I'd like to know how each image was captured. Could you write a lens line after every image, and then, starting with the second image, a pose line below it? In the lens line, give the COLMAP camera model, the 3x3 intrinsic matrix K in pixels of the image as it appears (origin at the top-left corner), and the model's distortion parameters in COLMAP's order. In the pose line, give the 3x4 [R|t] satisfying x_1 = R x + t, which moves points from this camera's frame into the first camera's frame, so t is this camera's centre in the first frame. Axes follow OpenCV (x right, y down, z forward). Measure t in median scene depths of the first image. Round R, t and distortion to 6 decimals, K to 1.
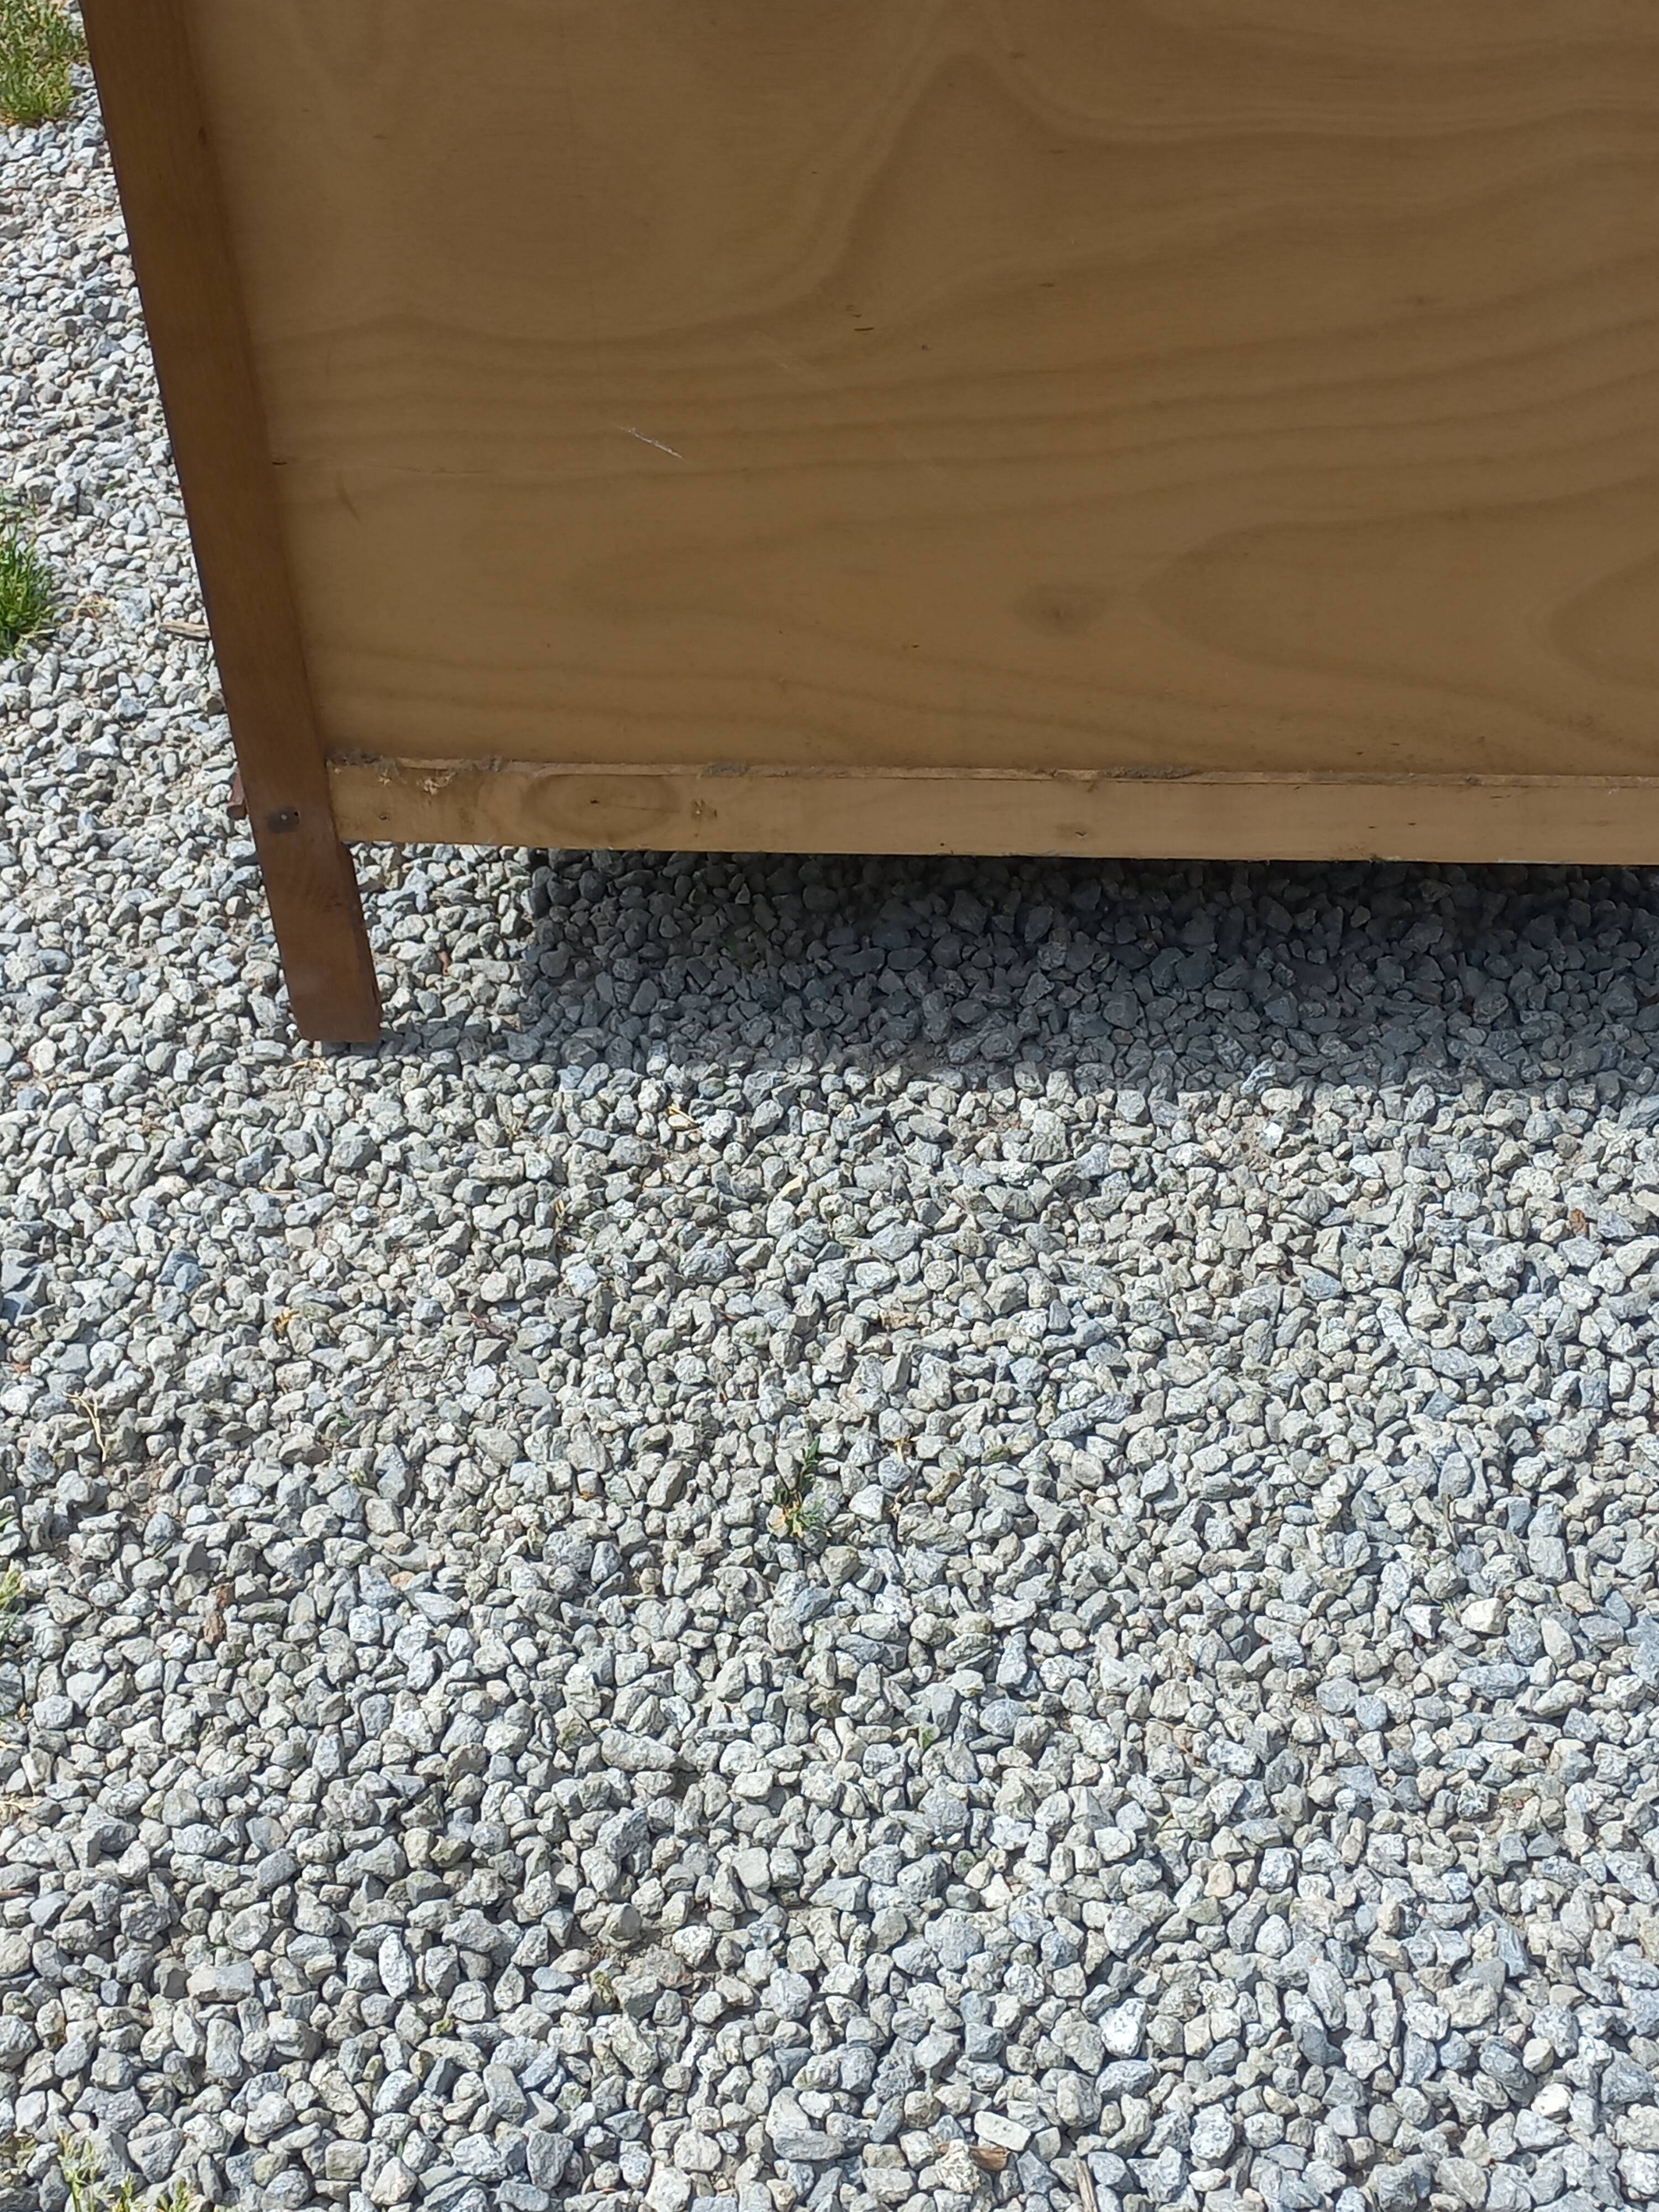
lens RADIAL K [[3206.2, 0, 795.3], [0, 3206.2, 1127.6], [0, 0, 1]] dist [0.079351, 0.000000]
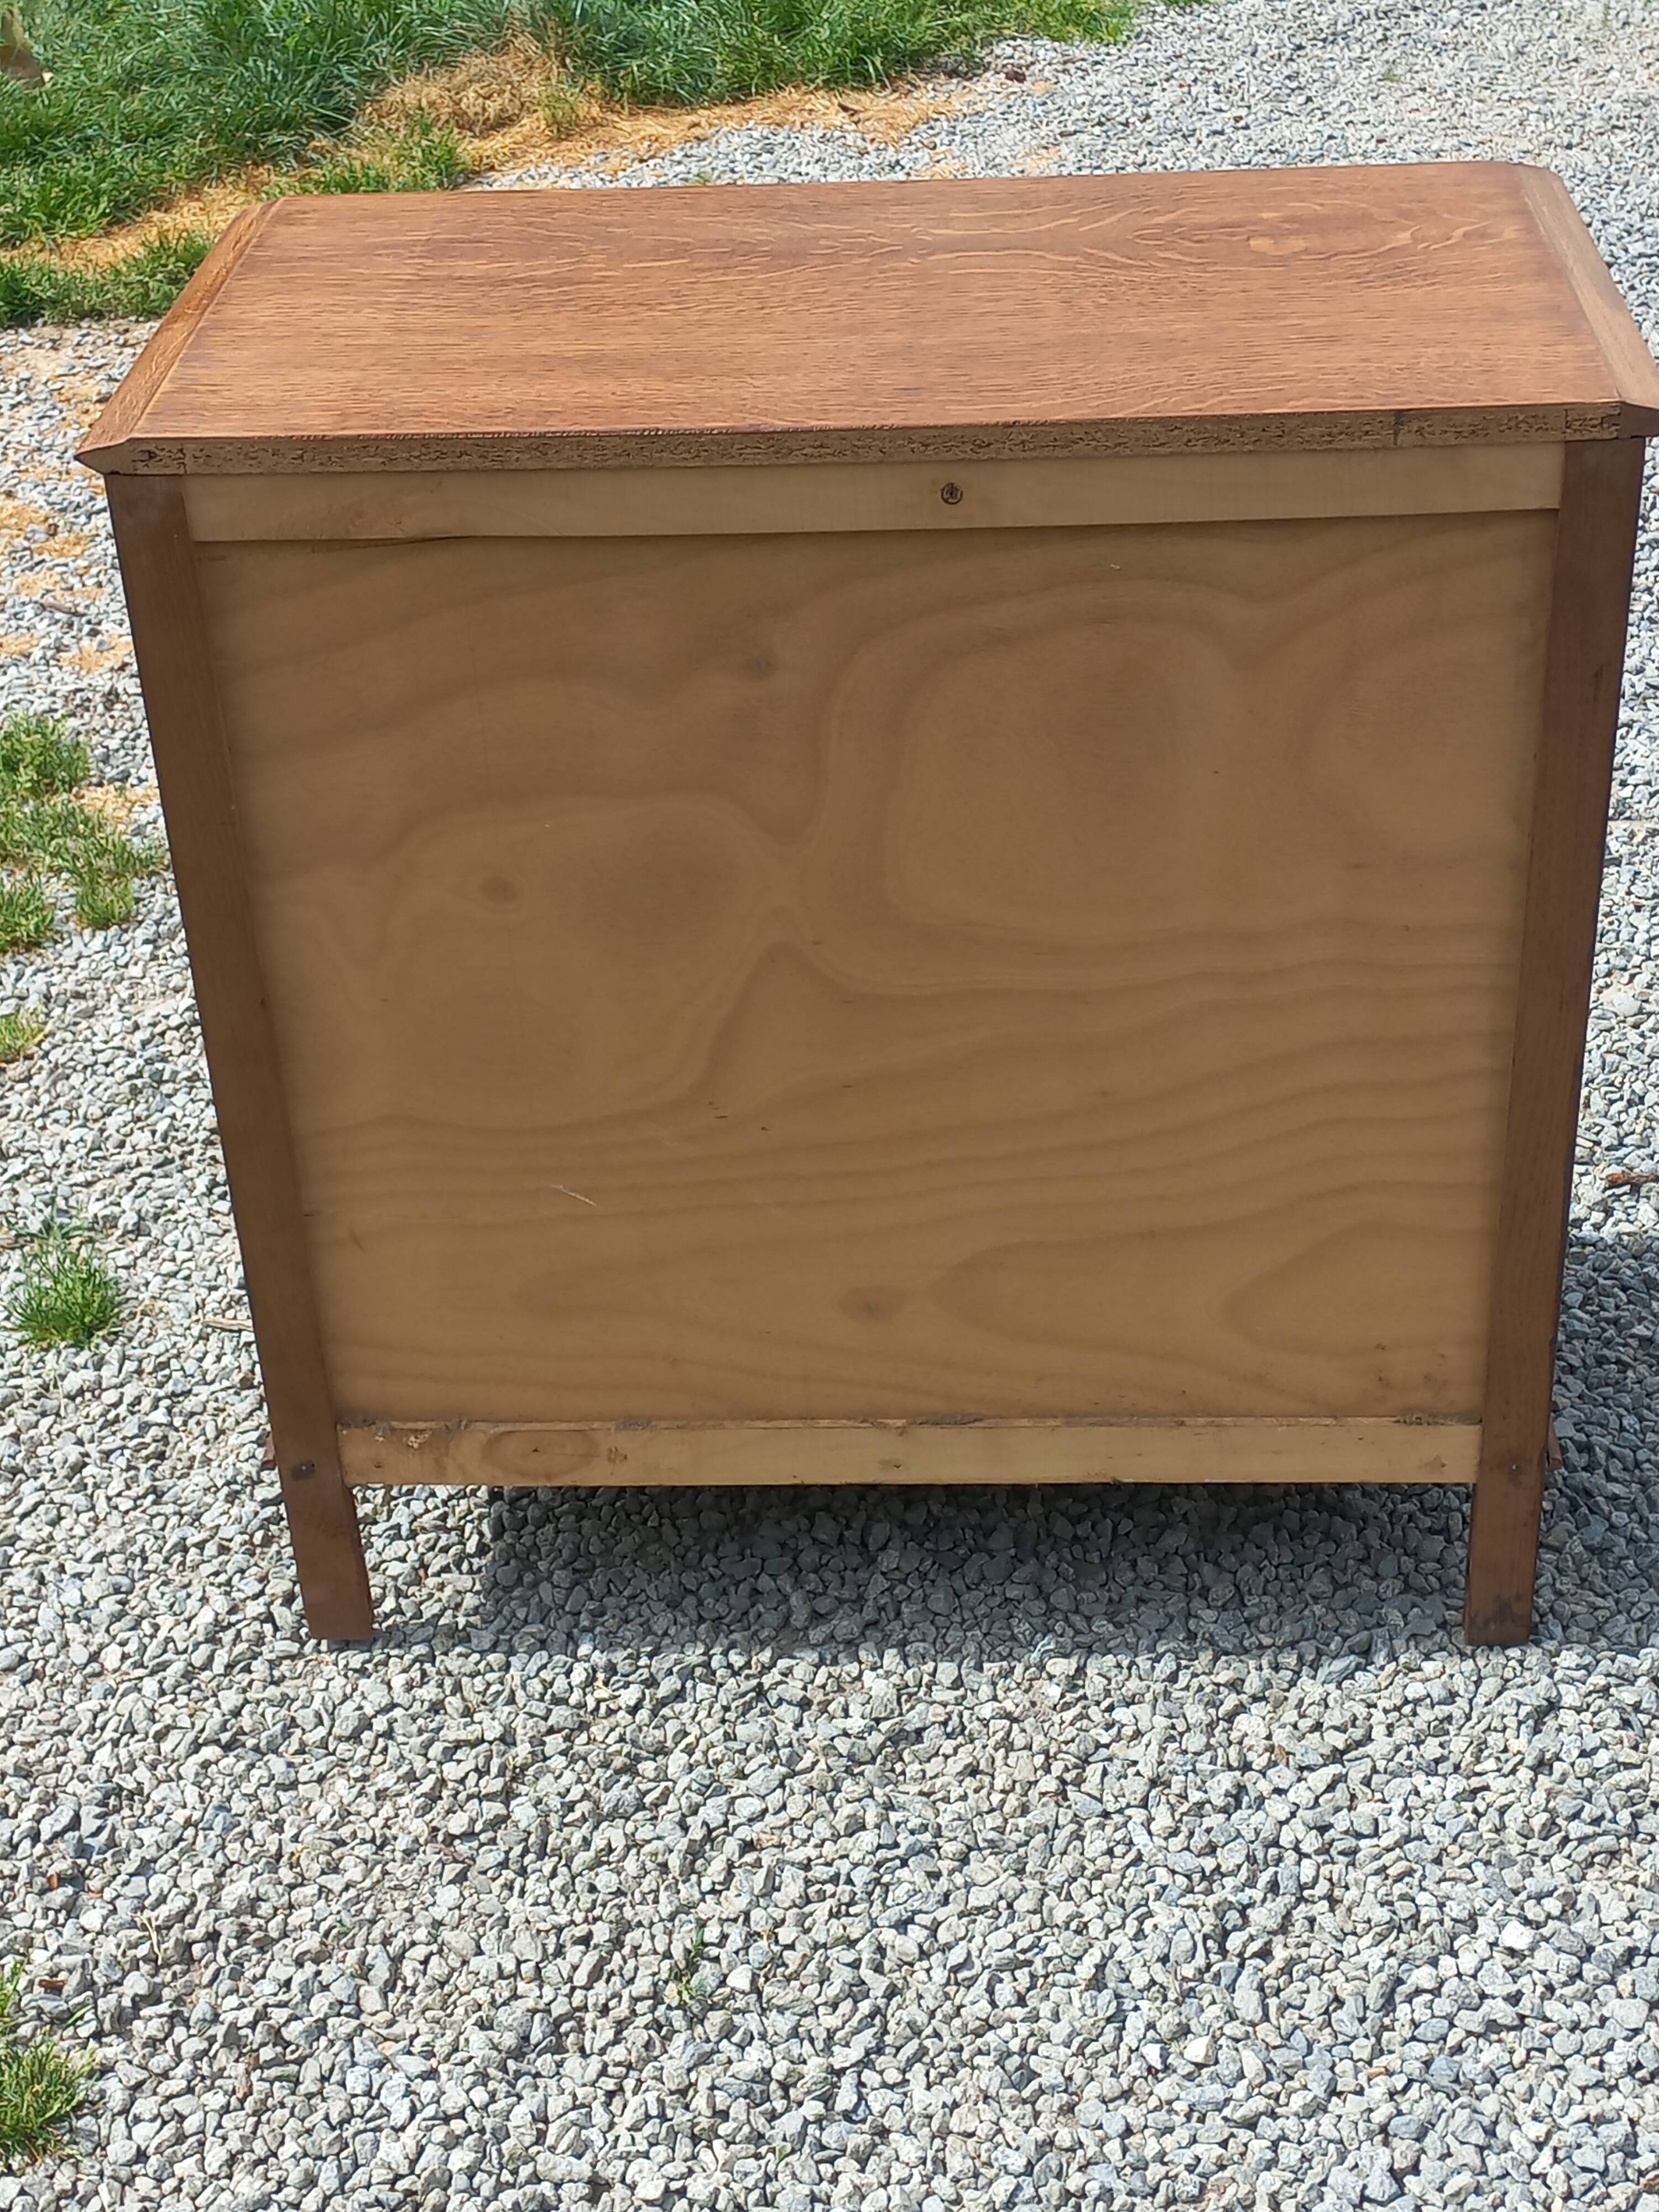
lens RADIAL K [[3206.2, 0, 859.7], [0, 3206.2, 1077.8], [0, 0, 1]] dist [0.079351, 0.000000]
pose [[0.999422, -0.017772, 0.028984, 0.038587], [0.023498, 0.977187, -0.211078, 0.034819], [-0.024572, 0.211637, 0.977039, -0.368568]]
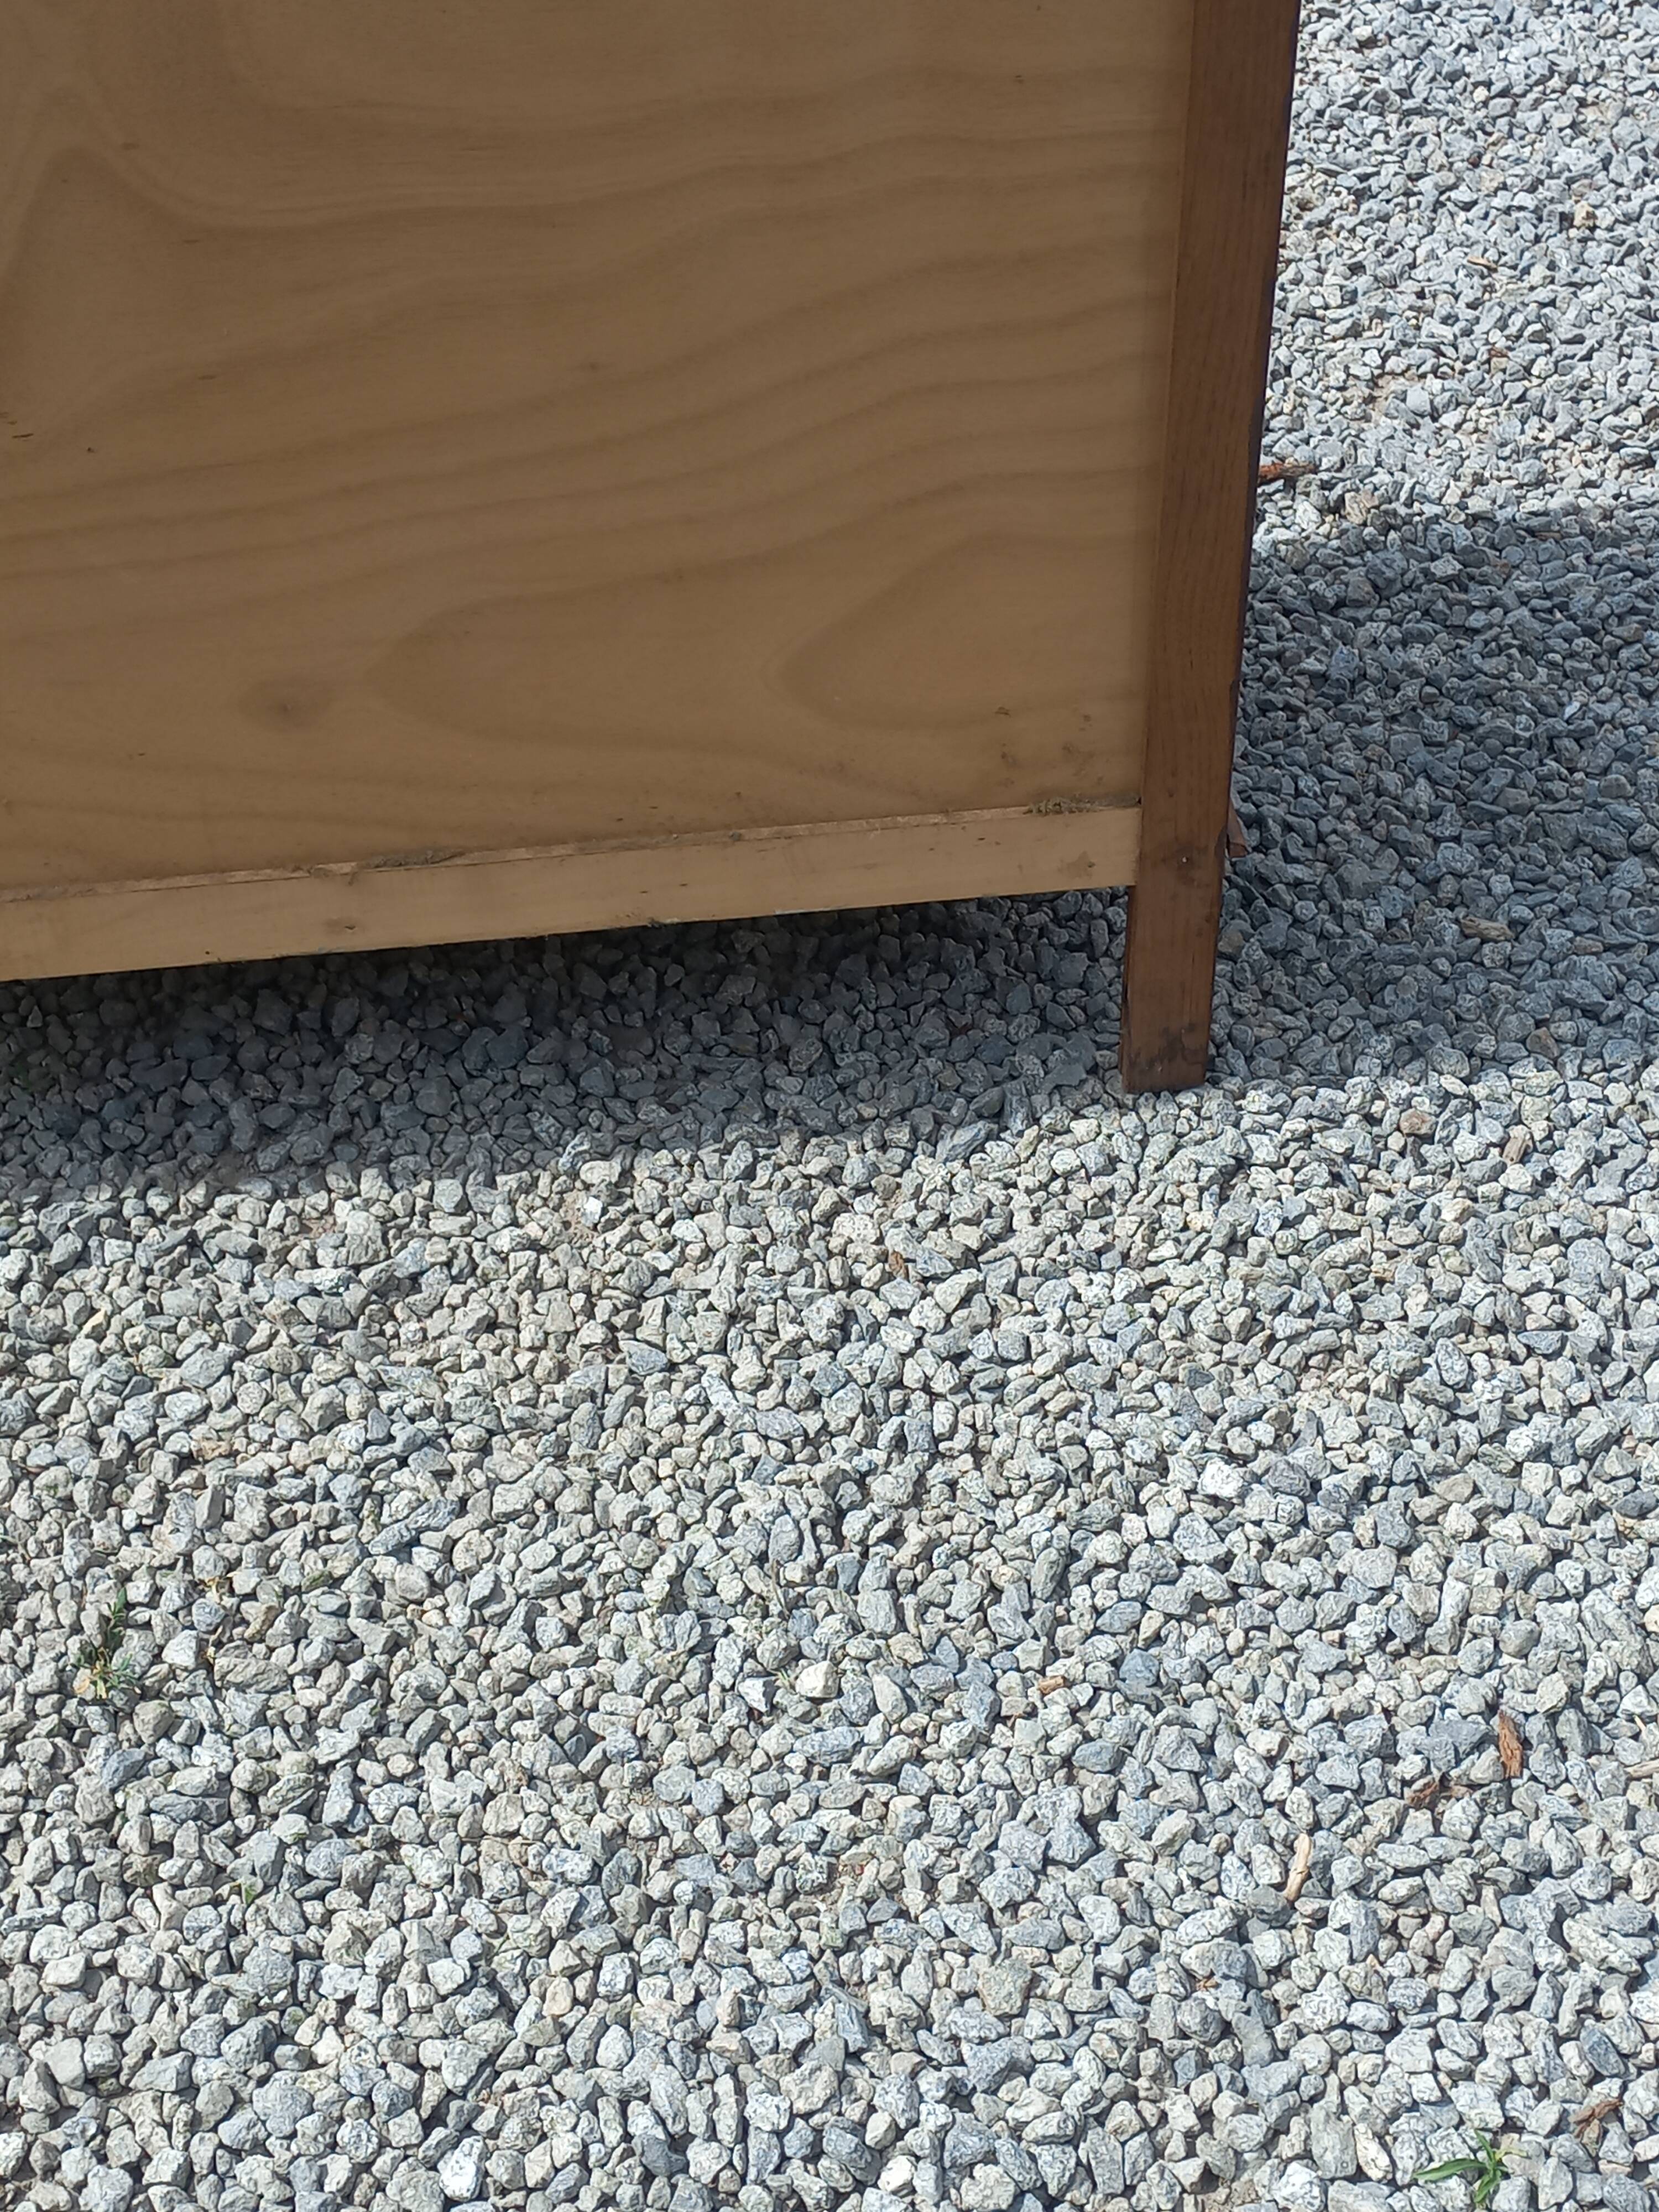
lens RADIAL K [[3206.2, 0, 810.8], [0, 3206.2, 1134.9], [0, 0, 1]] dist [0.079351, 0.000000]
pose [[0.984467, -0.110968, 0.136055, 0.090683], [0.111741, 0.993735, 0.001968, -0.016204], [-0.135421, 0.013265, 0.990699, 0.019537]]
